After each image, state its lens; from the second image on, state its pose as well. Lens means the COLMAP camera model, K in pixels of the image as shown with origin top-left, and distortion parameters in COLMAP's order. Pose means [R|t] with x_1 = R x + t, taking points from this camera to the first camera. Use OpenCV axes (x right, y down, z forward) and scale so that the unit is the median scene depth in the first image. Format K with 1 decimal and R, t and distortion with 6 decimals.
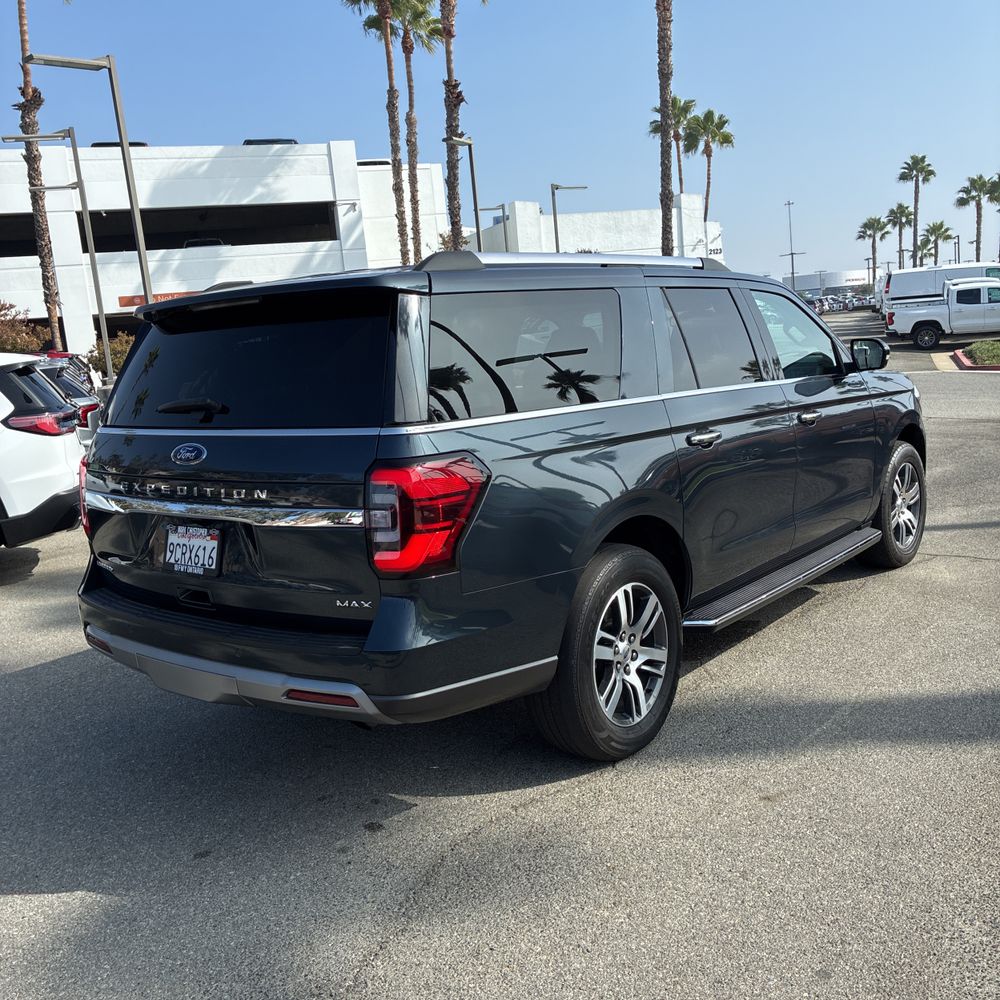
lens RADIAL K [[1000.2, 0, 496.5], [0, 1000.2, 492.7], [0, 0, 1]] dist [0.020195, -0.005615]
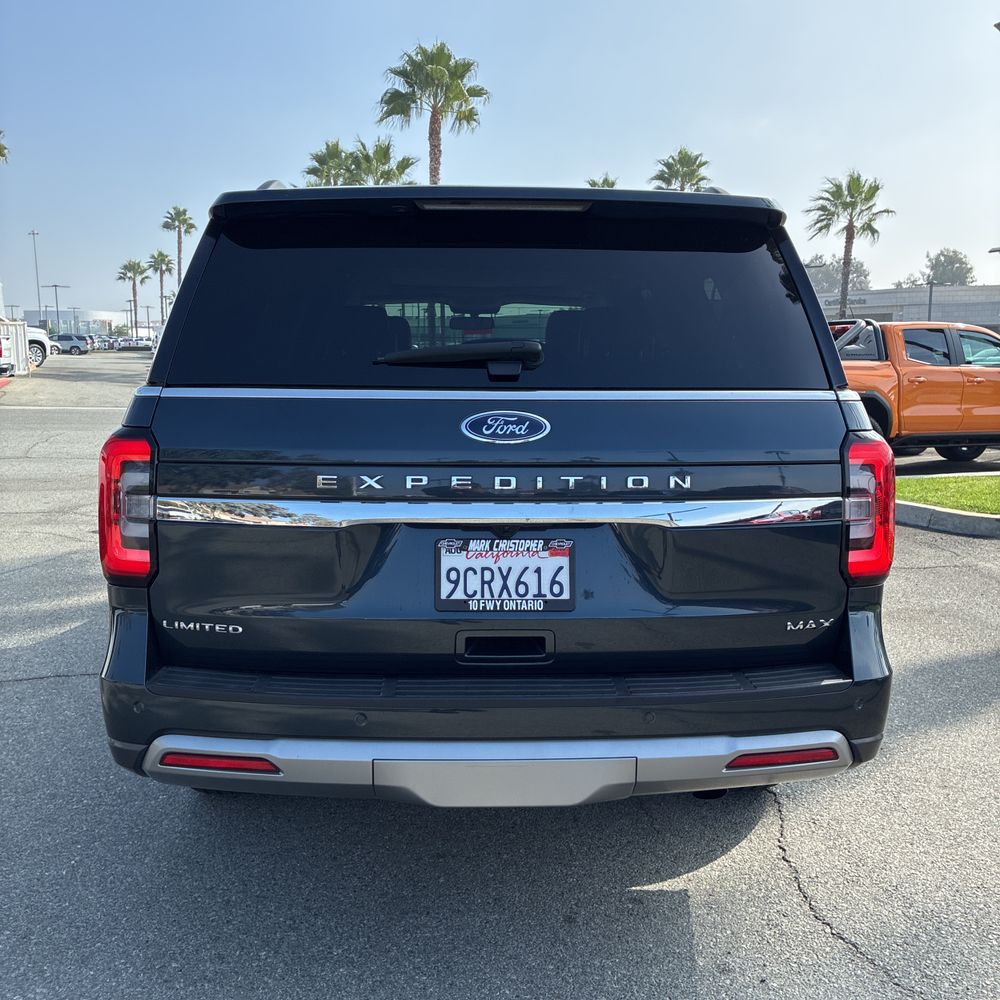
lens RADIAL K [[1004.4, 0, 494.8], [0, 1004.4, 490.6], [0, 0, 1]] dist [0.024622, -0.009513]
pose [[0.757037, -0.007807, 0.653326, -0.734004], [0.036469, 0.998875, -0.030323, 0.022289], [-0.652354, 0.046782, 0.756469, 0.516014]]
